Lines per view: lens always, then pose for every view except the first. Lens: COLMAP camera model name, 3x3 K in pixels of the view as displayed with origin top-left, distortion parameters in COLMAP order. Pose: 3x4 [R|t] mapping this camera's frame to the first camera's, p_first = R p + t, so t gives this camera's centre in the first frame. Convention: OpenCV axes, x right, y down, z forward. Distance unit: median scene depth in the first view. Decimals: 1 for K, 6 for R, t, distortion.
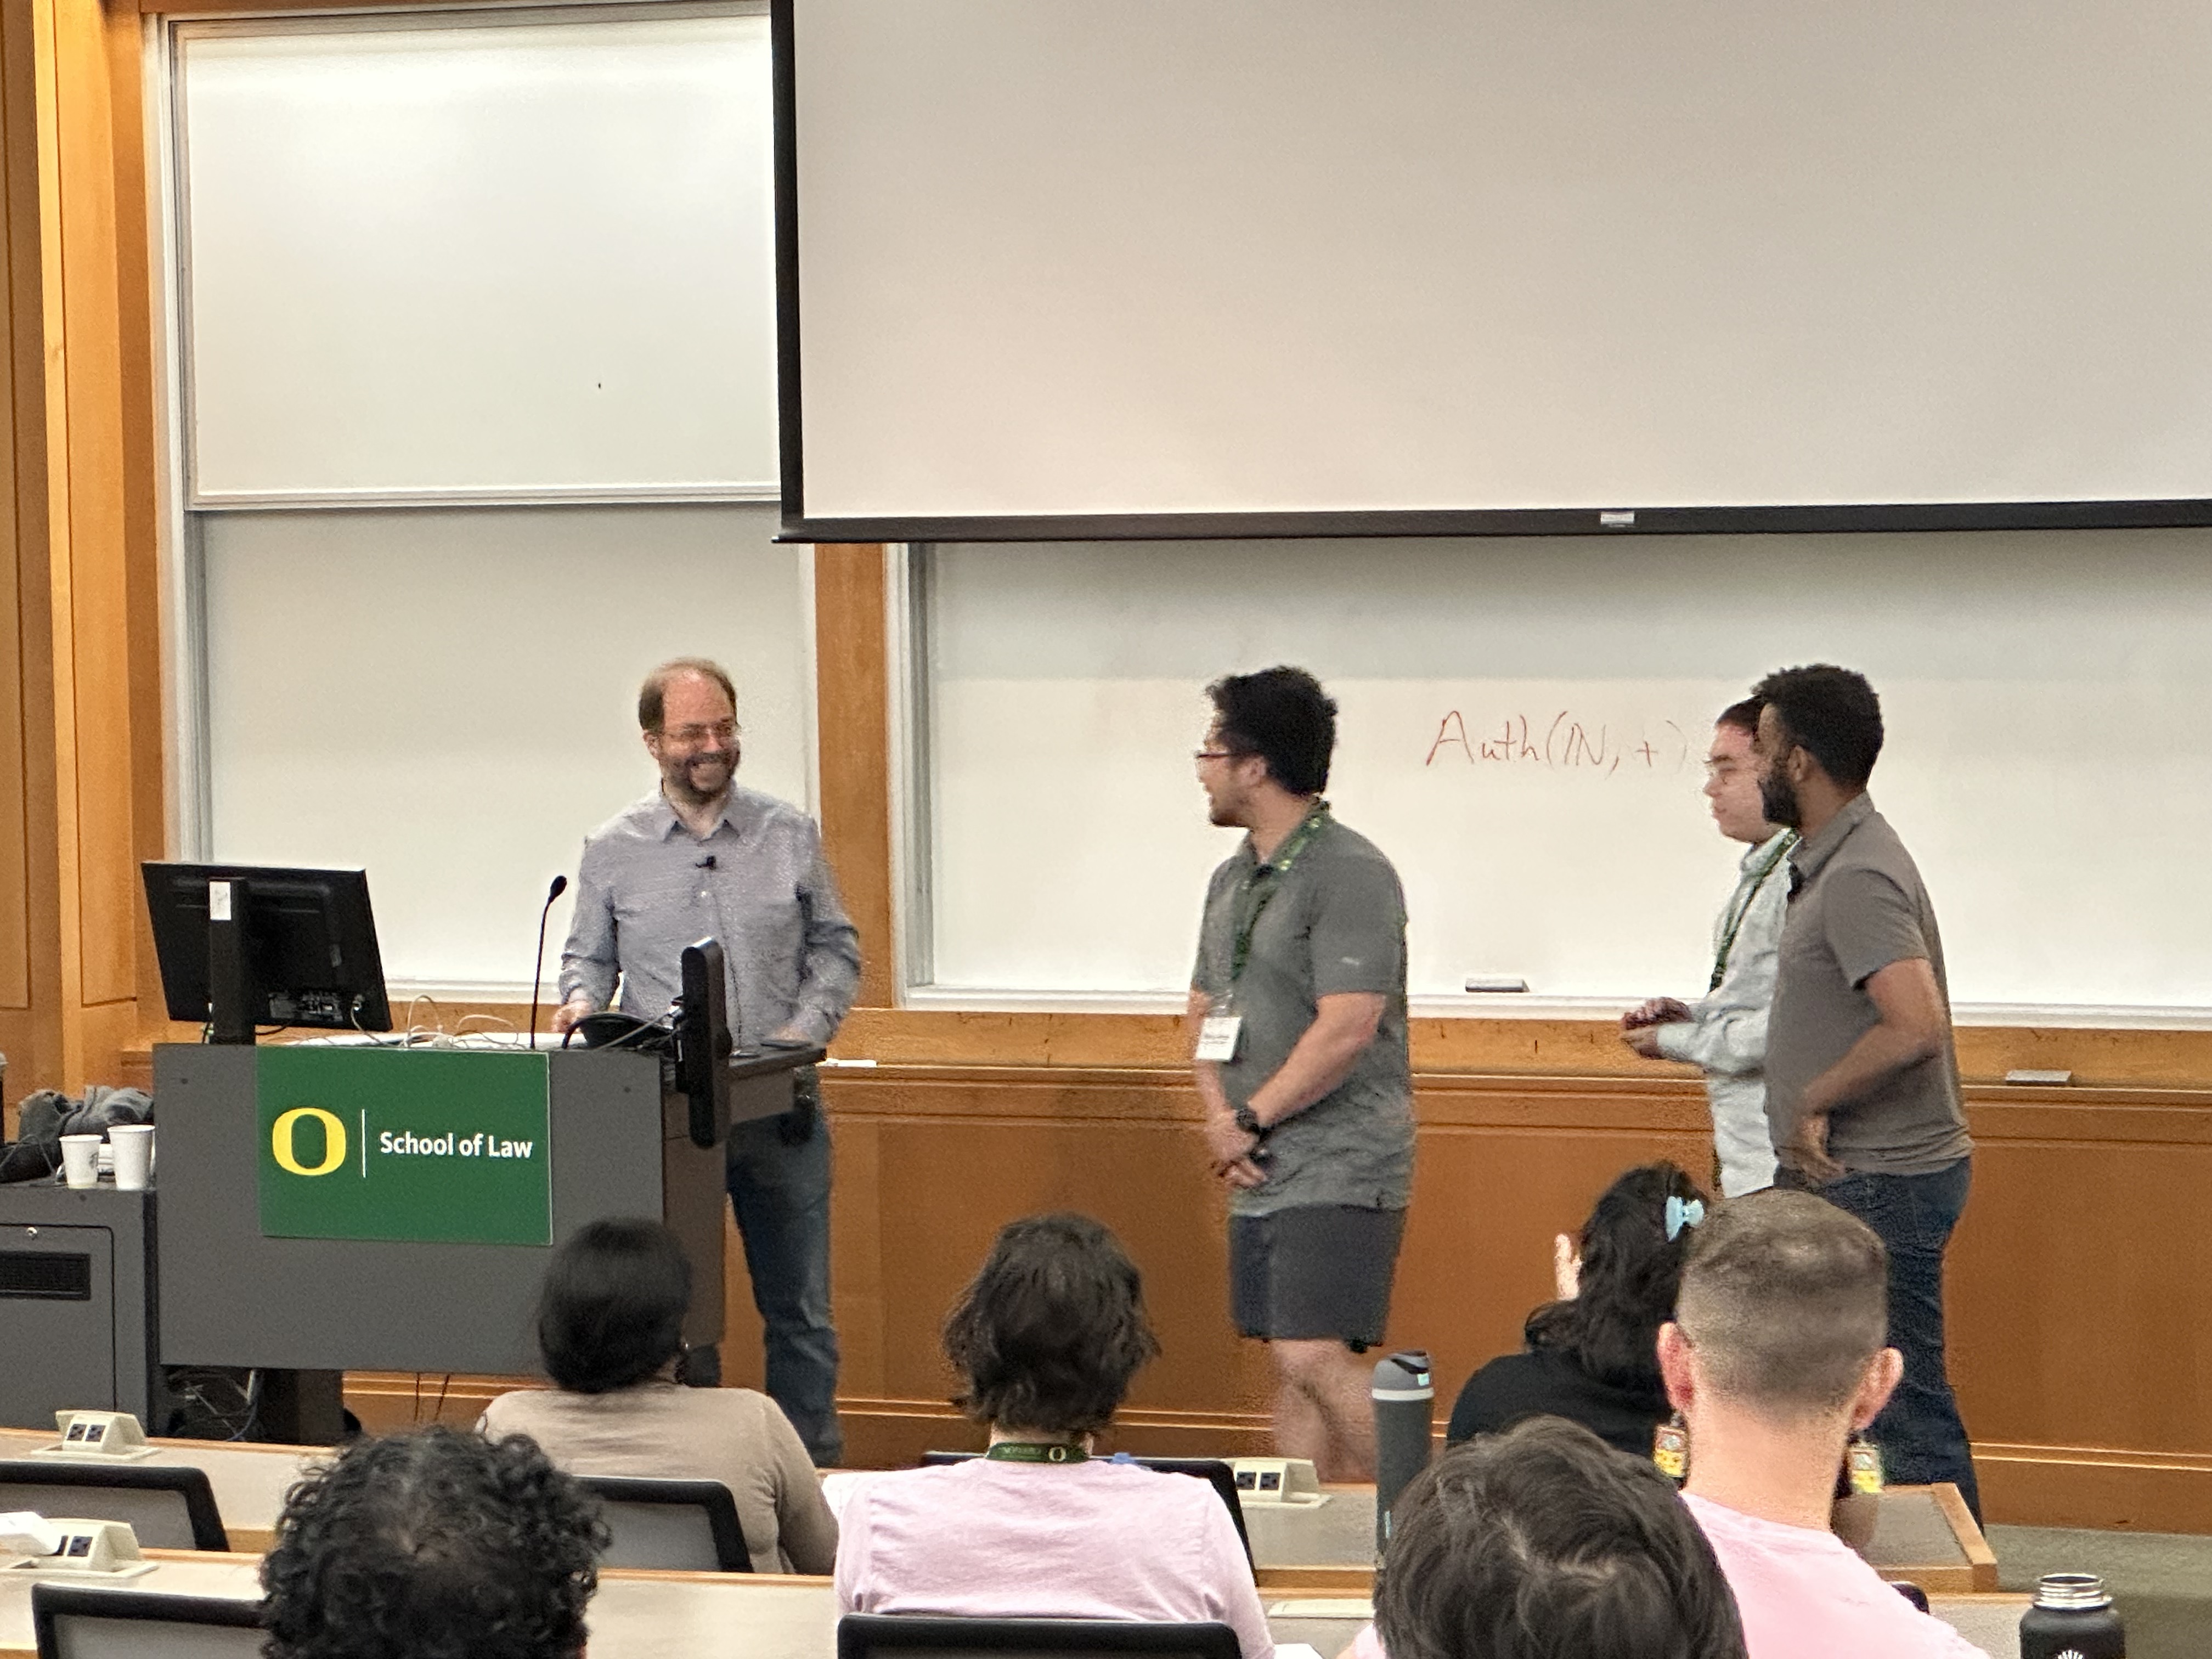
lens RADIAL K [[7311.2, 0, 1109.0], [0, 7311.2, 830.3], [0, 0, 1]] dist [-0.179570, 9.963993]
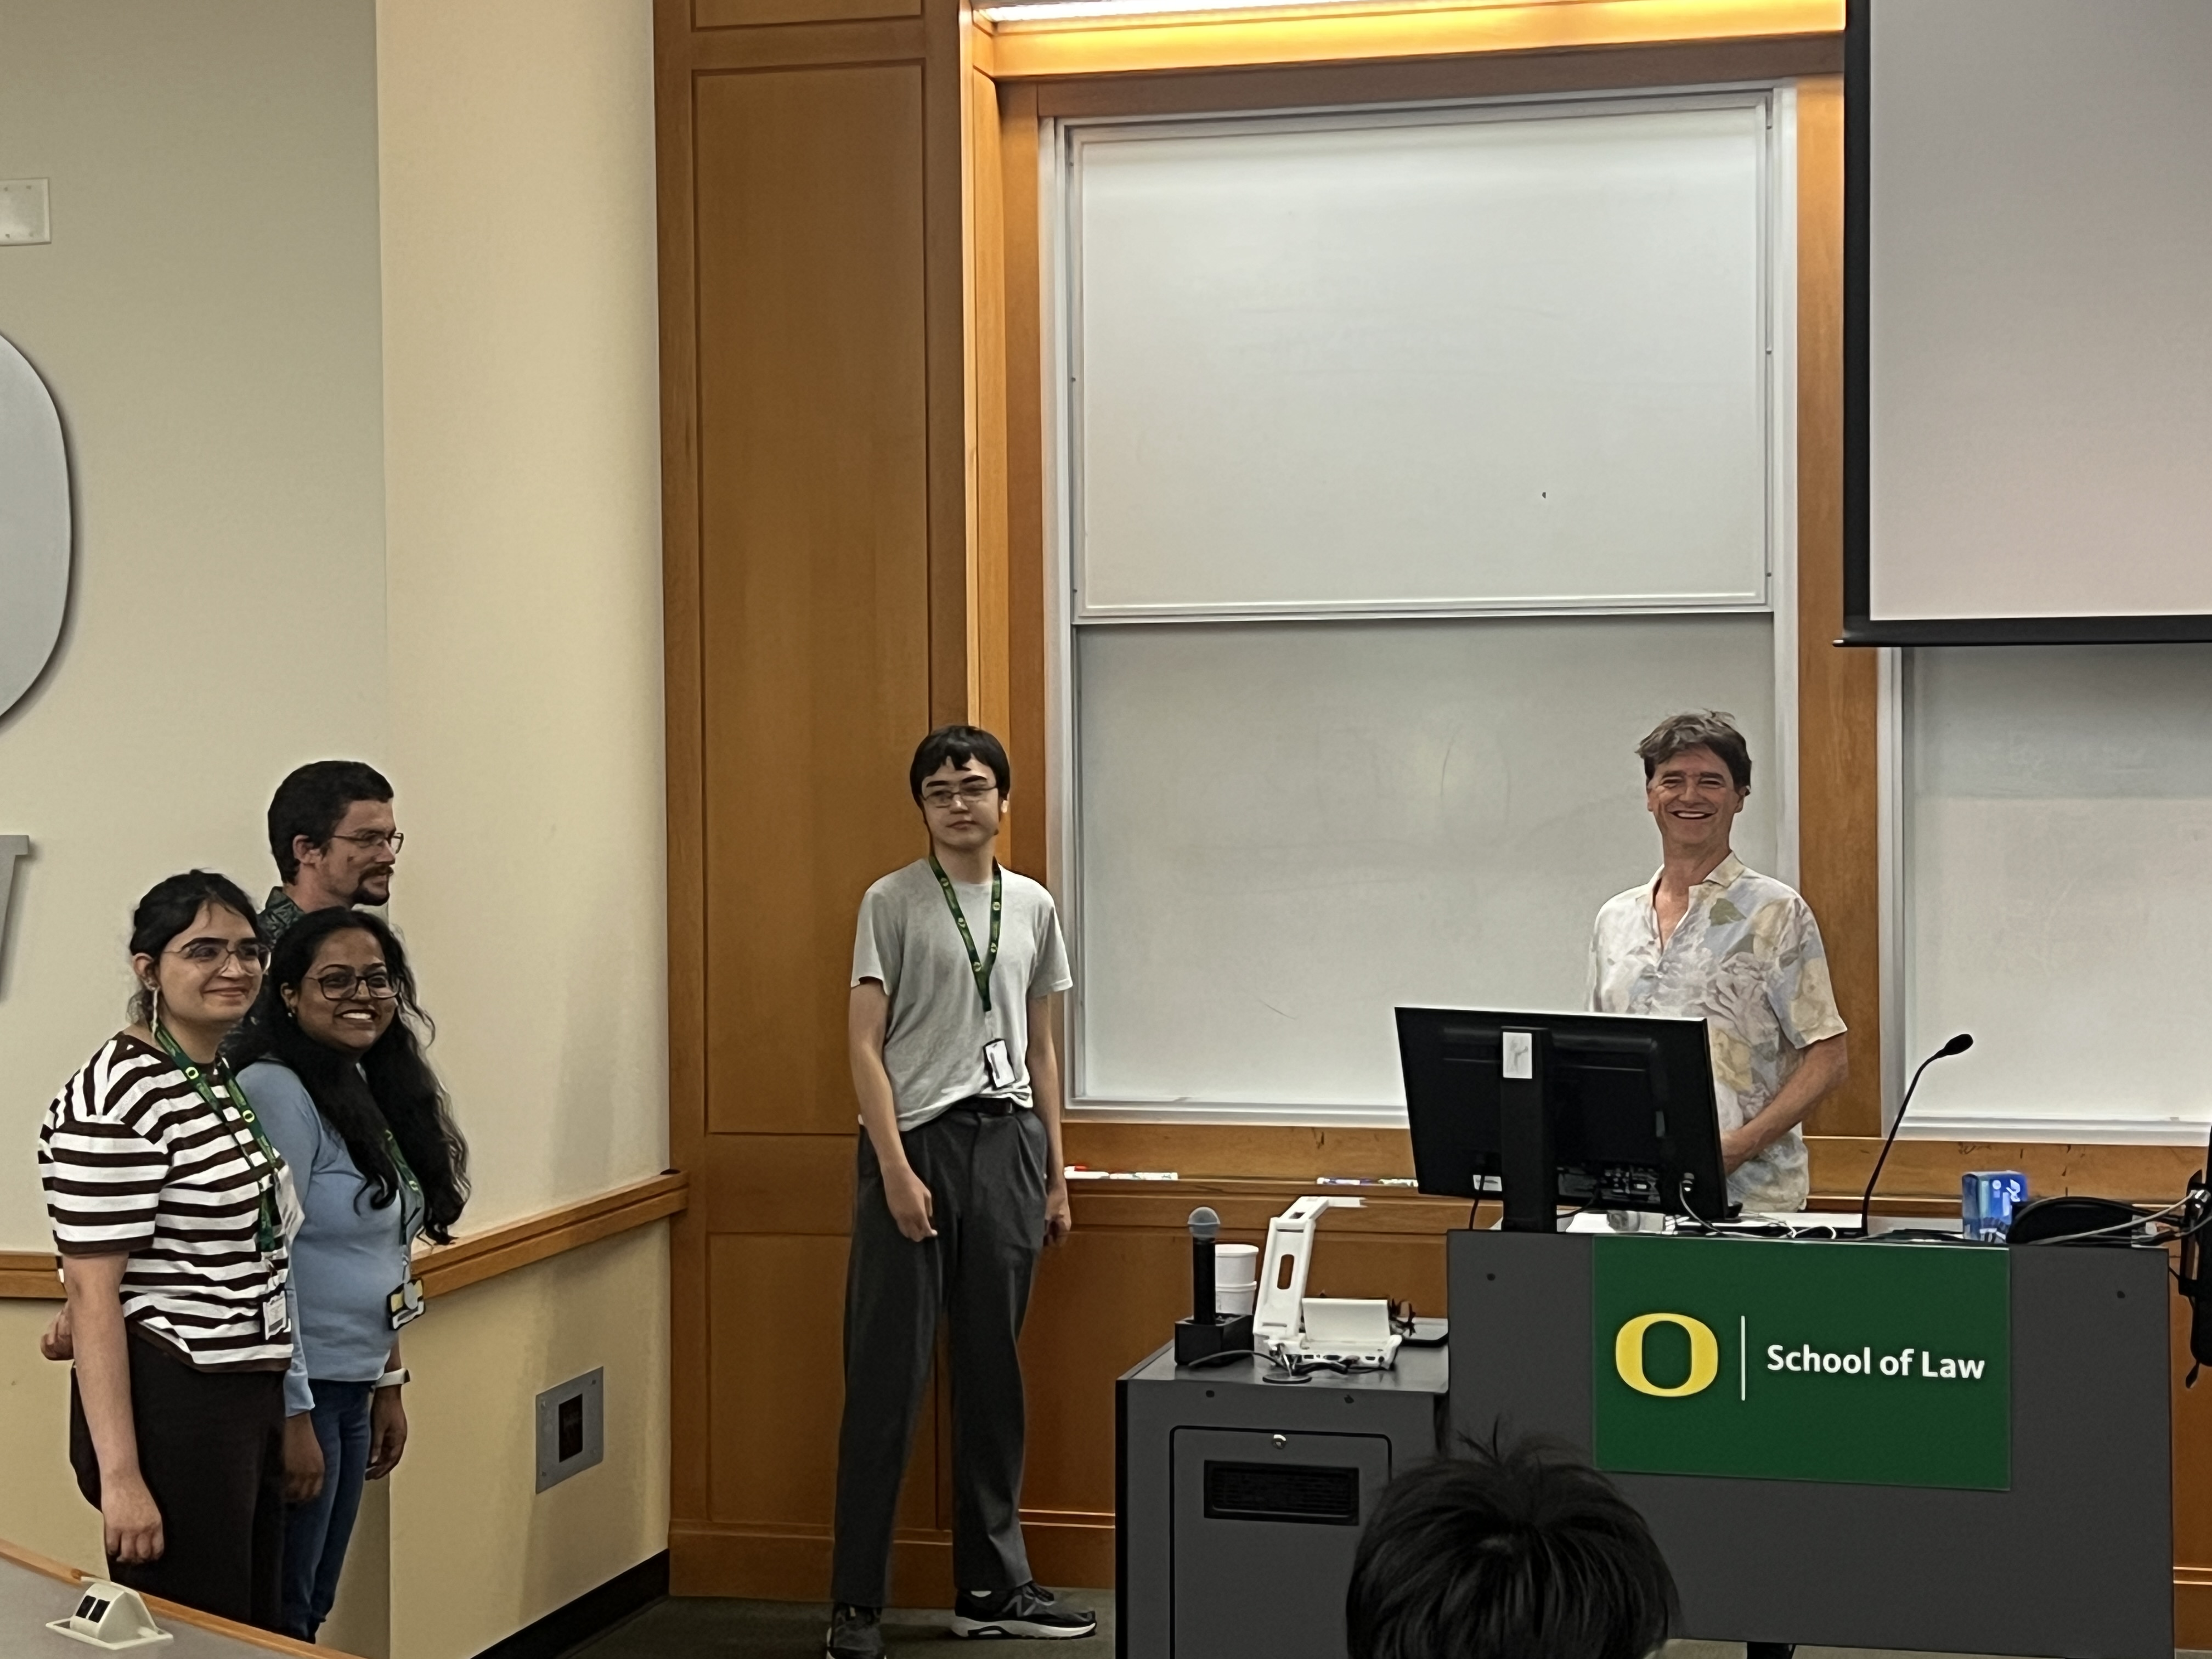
lens RADIAL K [[3822.7, 0, 1105.2], [0, 3822.7, 824.8], [0, 0, 1]] dist [0.064423, -0.120210]
pose [[0.989530, 0.002732, 0.144304, -0.230003], [0.000091, 0.999809, -0.019552, -0.007924], [-0.144330, 0.019360, 0.989340, 0.578187]]
